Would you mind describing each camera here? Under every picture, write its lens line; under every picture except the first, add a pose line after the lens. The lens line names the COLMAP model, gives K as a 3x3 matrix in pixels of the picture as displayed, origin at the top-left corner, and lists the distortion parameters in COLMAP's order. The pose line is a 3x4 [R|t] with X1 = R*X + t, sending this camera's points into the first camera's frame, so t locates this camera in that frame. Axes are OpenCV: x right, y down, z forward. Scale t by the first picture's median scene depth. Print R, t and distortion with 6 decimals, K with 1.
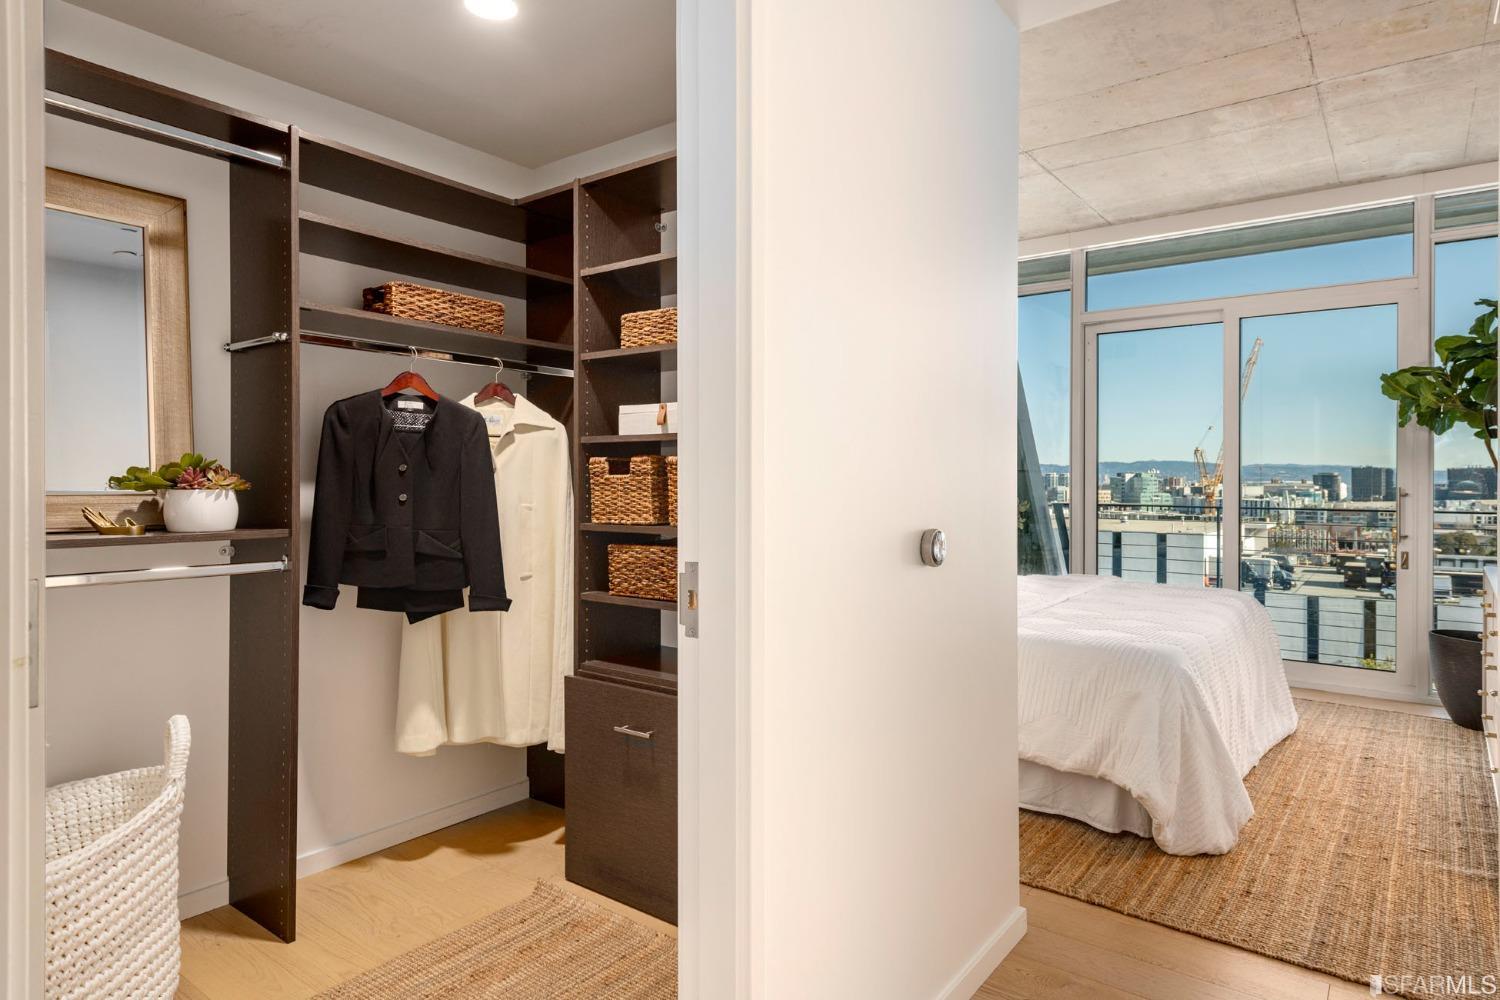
lens RADIAL K [[872.8, 0, 750.0], [0, 872.8, 500.0], [0, 0, 1]] dist [-0.001391, -0.000556]
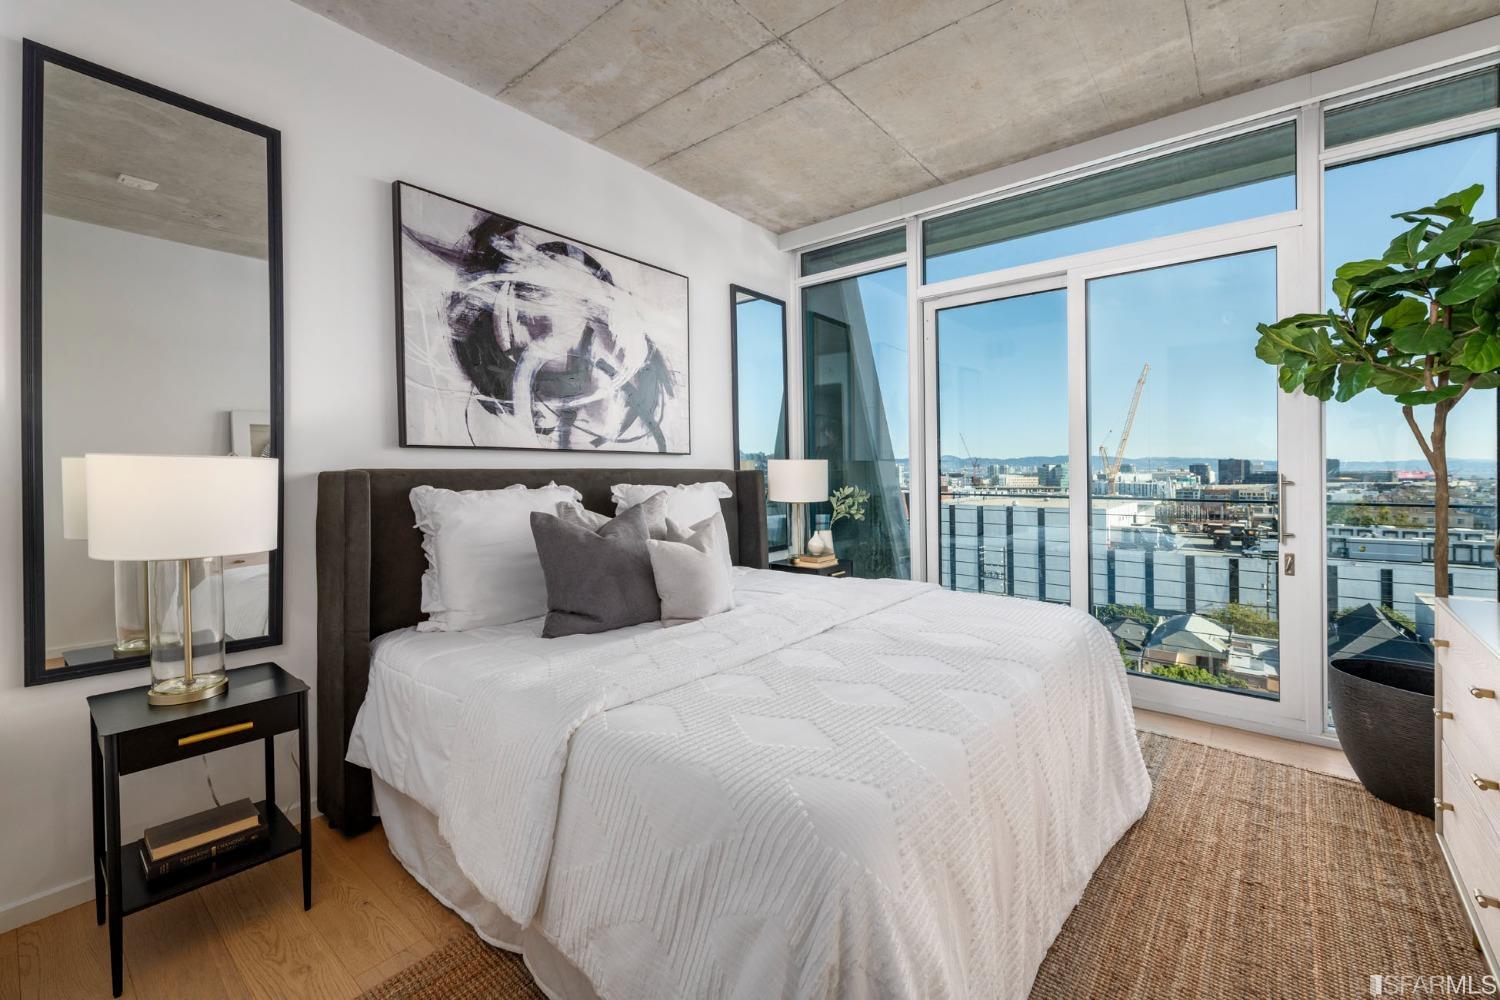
lens RADIAL K [[637.0, 0, 753.7], [0, 637.0, 484.7], [0, 0, 1]] dist [0.002403, 0.000259]
pose [[0.999621, -0.009380, -0.025899, 0.285503], [0.009268, 0.999947, -0.004469, -0.006099], [0.025939, 0.004227, 0.999655, 0.416578]]
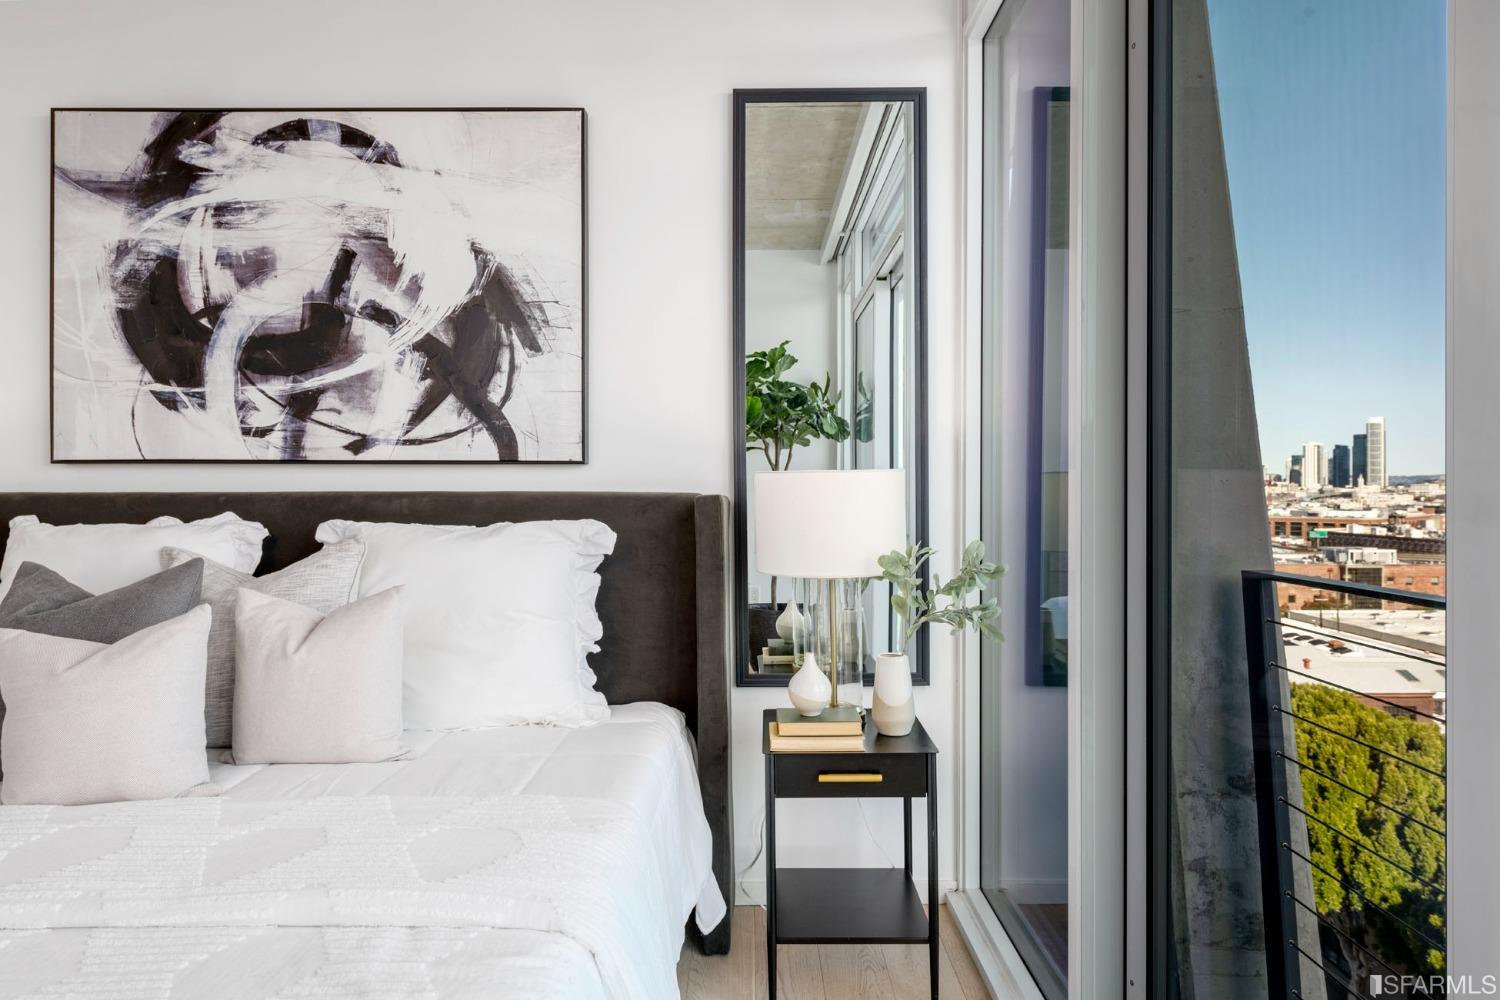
lens RADIAL K [[898.9, 0, 750.0], [0, 898.9, 500.0], [0, 0, 1]] dist [-0.000305, -0.001602]
pose [[0.606170, 0.000954, -0.795335, 0.508782], [-0.016464, 0.999800, -0.011348, -0.014137], [0.795165, 0.019973, 0.606064, 0.711866]]
